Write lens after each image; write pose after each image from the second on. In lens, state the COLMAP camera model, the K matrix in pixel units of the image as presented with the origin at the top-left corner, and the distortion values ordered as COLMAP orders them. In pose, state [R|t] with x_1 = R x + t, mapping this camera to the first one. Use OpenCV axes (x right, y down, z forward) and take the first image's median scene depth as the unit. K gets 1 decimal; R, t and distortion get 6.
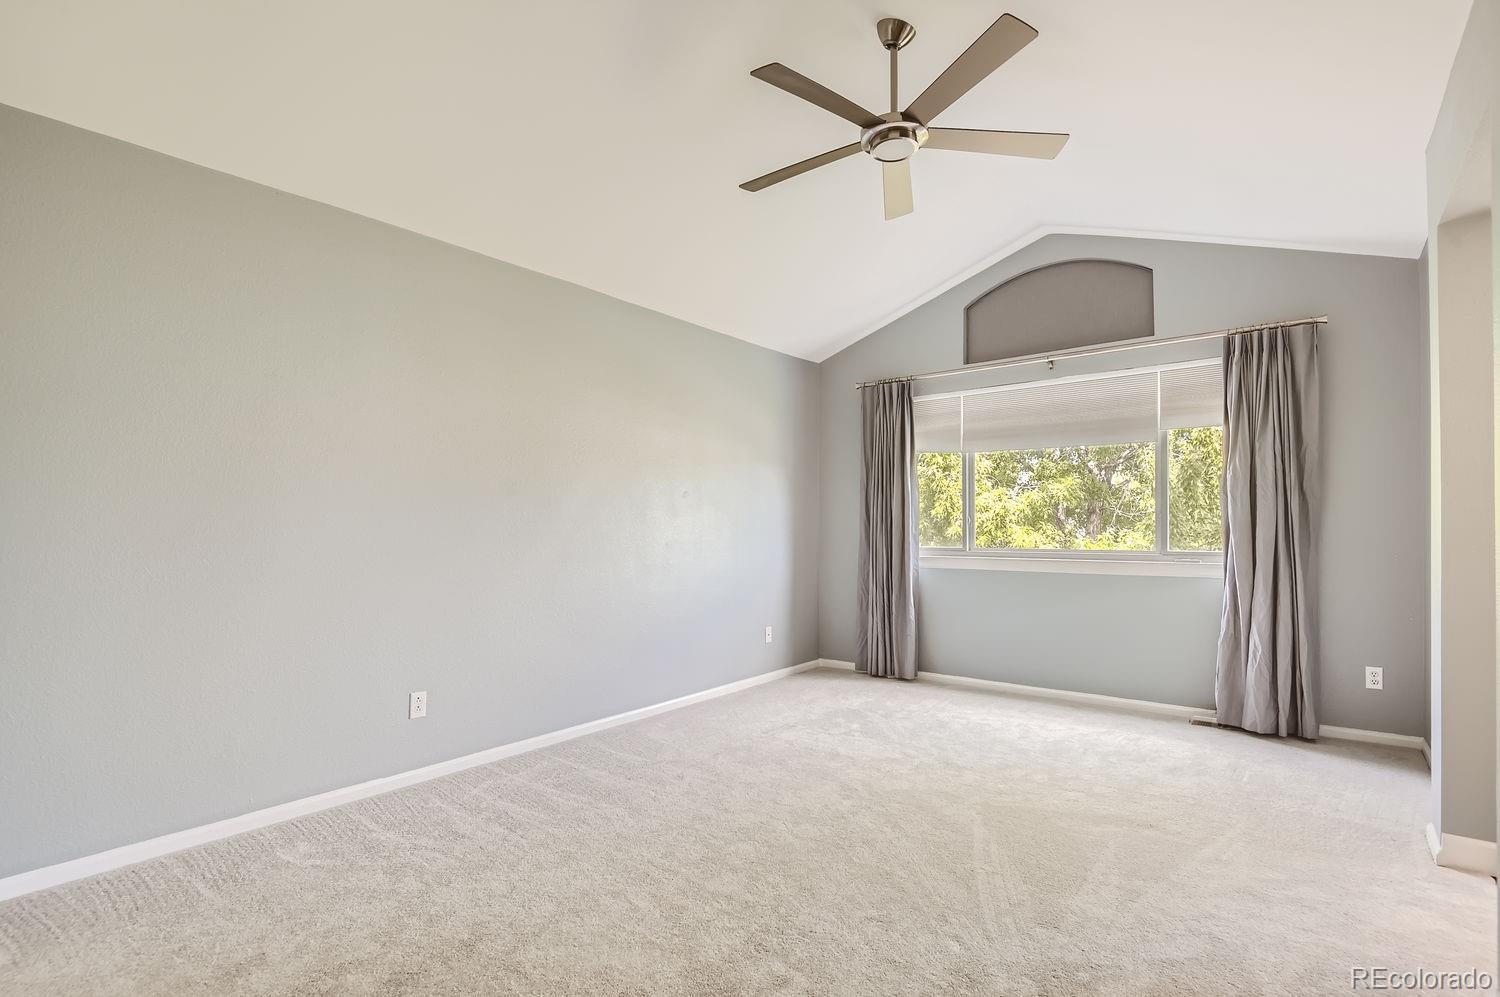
lens RADIAL K [[697.9, 0, 755.7], [0, 697.9, 513.9], [0, 0, 1]] dist [-0.011059, -0.001848]
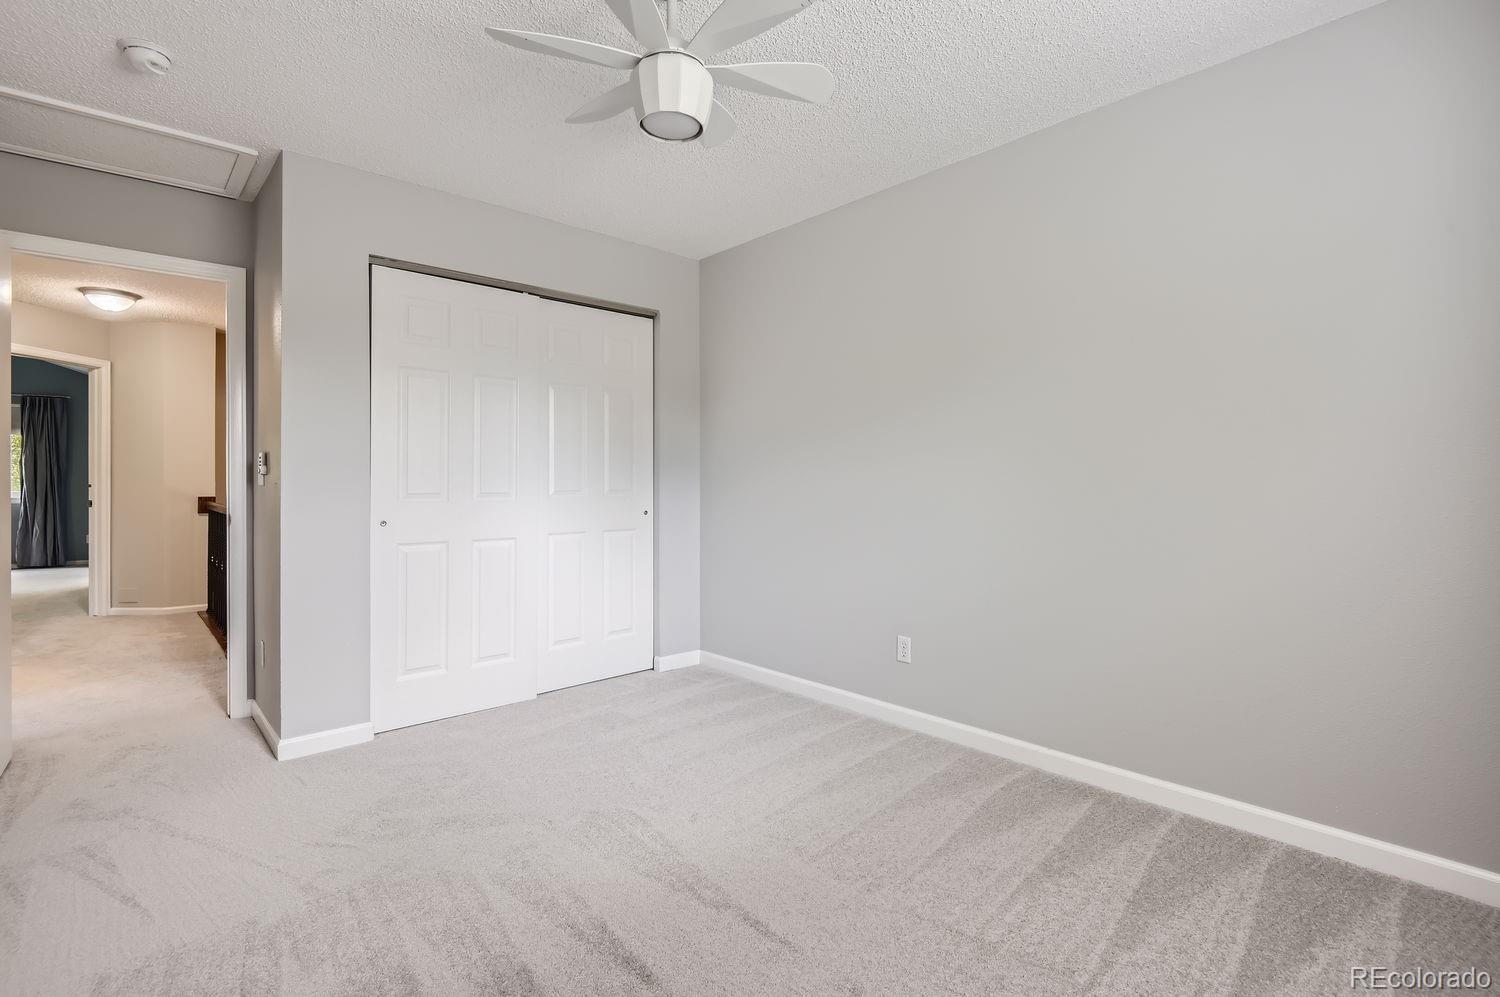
lens RADIAL K [[697.9, 0, 764.2], [0, 697.9, 488.5], [0, 0, 1]] dist [-0.011059, -0.001848]
pose [[0.115125, 0.000098, 0.993351, -1.330171], [-0.007171, 0.999974, 0.000733, 0.028491], [-0.993325, -0.007208, 0.115123, -1.744407]]
